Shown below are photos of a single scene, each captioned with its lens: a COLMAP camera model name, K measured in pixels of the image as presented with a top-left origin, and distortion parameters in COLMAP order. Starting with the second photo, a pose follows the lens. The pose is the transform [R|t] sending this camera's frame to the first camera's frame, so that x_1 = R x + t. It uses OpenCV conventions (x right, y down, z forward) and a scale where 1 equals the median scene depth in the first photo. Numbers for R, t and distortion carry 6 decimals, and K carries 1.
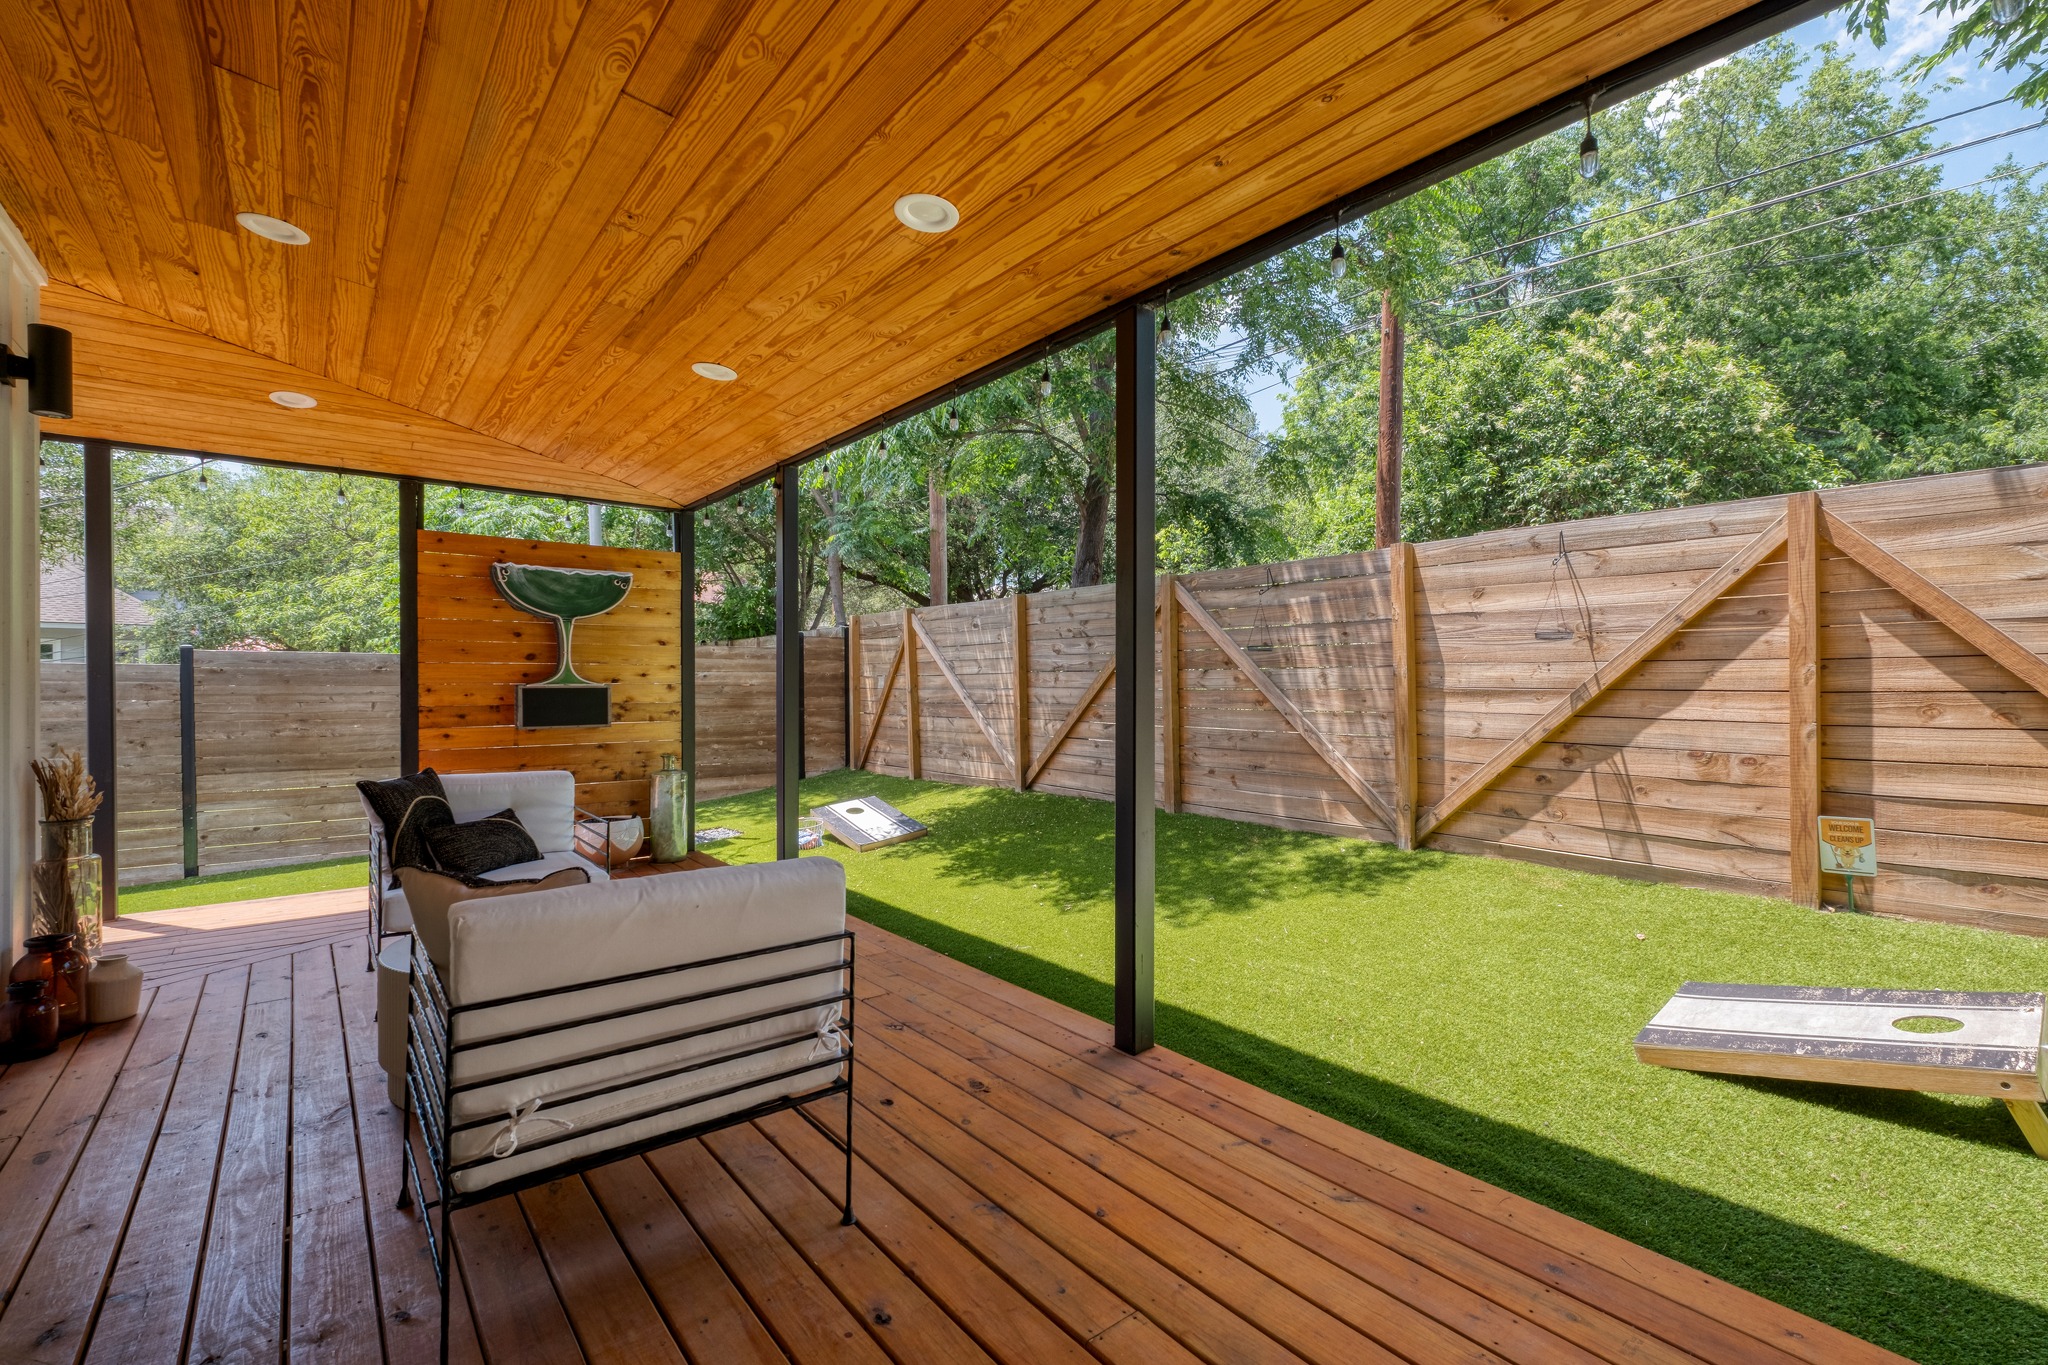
lens RADIAL K [[899.9, 0, 1019.5], [0, 899.9, 688.5], [0, 0, 1]] dist [0.002010, 0.000010]
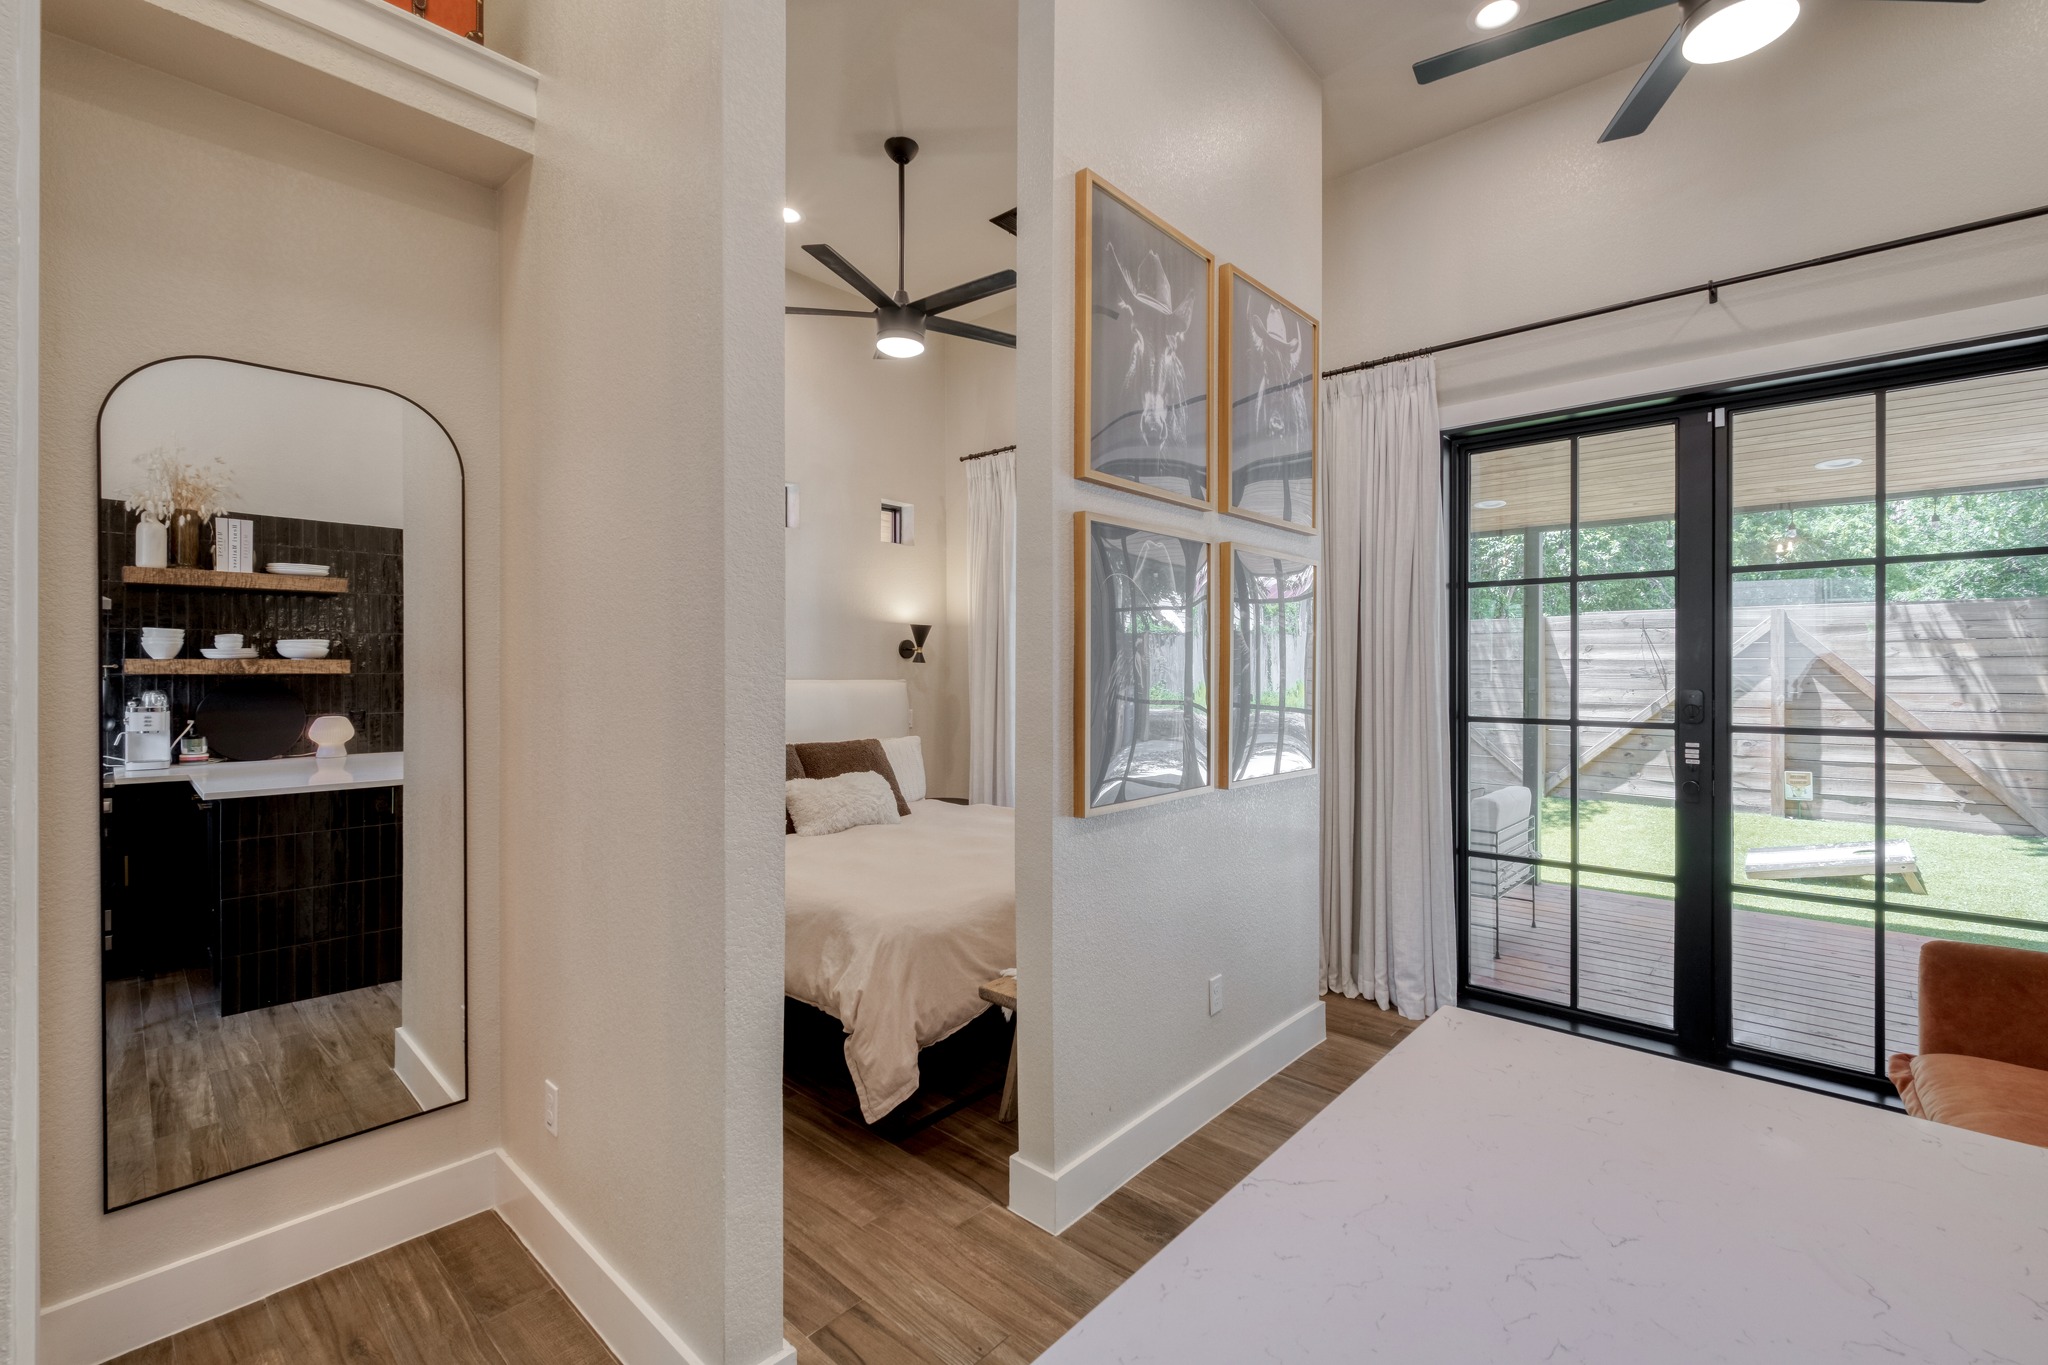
lens RADIAL K [[883.0, 0, 1038.8], [0, 883.0, 672.4], [0, 0, 1]] dist [0.000587, -0.000117]
pose [[0.985587, 0.004911, 0.169097, -0.827299], [-0.004803, 0.999988, -0.001050, -0.052208], [-0.169100, 0.000223, 0.985599, -0.497768]]
